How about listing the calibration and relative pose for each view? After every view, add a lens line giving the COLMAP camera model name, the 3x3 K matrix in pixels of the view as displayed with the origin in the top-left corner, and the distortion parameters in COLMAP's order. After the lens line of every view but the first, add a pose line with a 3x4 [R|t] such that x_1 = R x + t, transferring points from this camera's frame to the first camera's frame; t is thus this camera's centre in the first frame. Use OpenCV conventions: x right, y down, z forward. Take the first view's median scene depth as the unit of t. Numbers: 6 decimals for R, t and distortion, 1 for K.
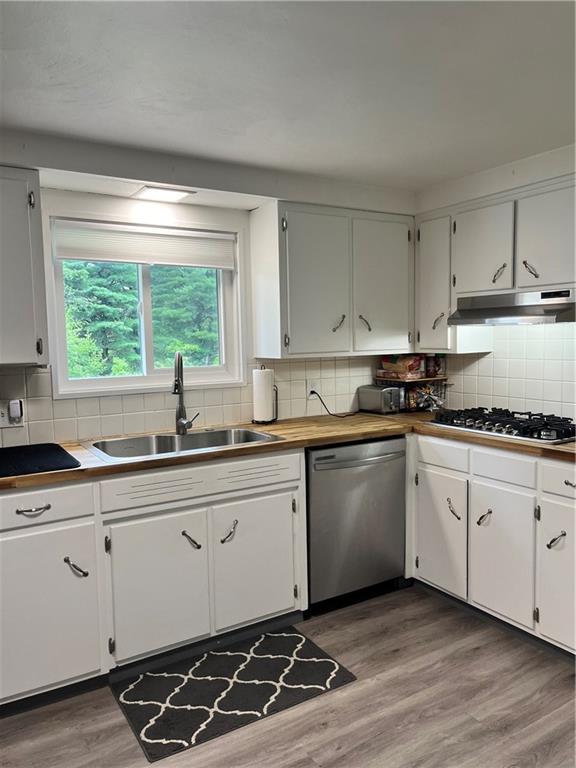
lens RADIAL K [[582.4, 0, 291.6], [0, 582.4, 388.0], [0, 0, 1]] dist [0.037096, -0.069422]
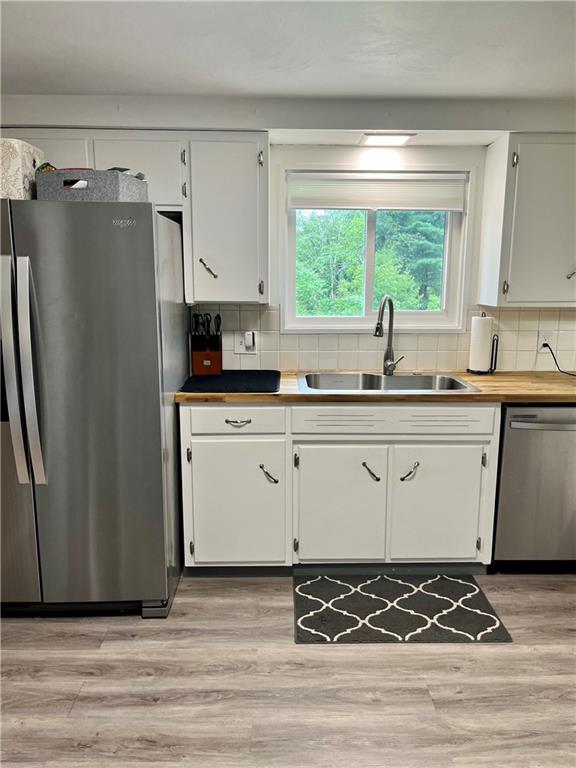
lens RADIAL K [[582.4, 0, 289.5], [0, 582.4, 391.0], [0, 0, 1]] dist [0.037096, -0.069422]
pose [[0.857653, 0.120877, -0.499819, 0.206715], [-0.064704, 0.989622, 0.128304, -0.017138], [0.510141, -0.077700, 0.856574, 0.003531]]
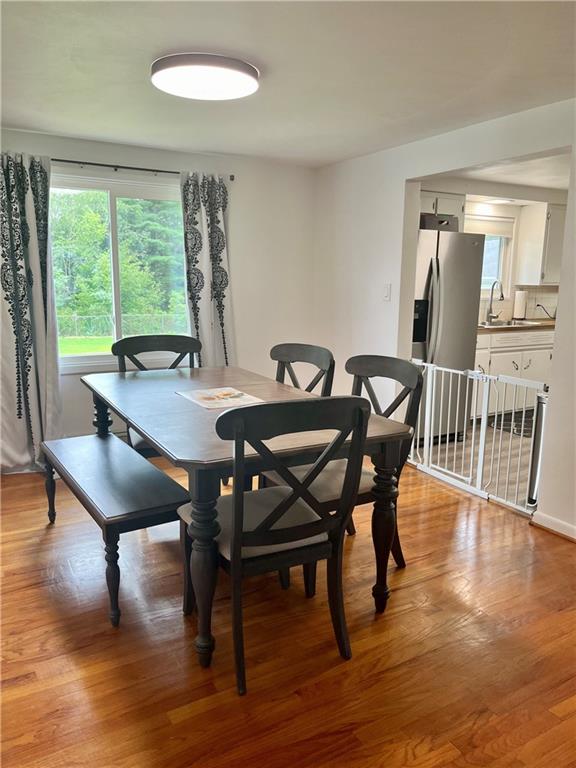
lens RADIAL K [[582.4, 0, 282.8], [0, 582.4, 386.7], [0, 0, 1]] dist [0.037096, -0.069422]
pose [[0.998706, 0.035693, -0.036240, -0.897274], [-0.031844, 0.994303, 0.101720, 0.130966], [0.039664, -0.100435, 0.994153, -1.159113]]
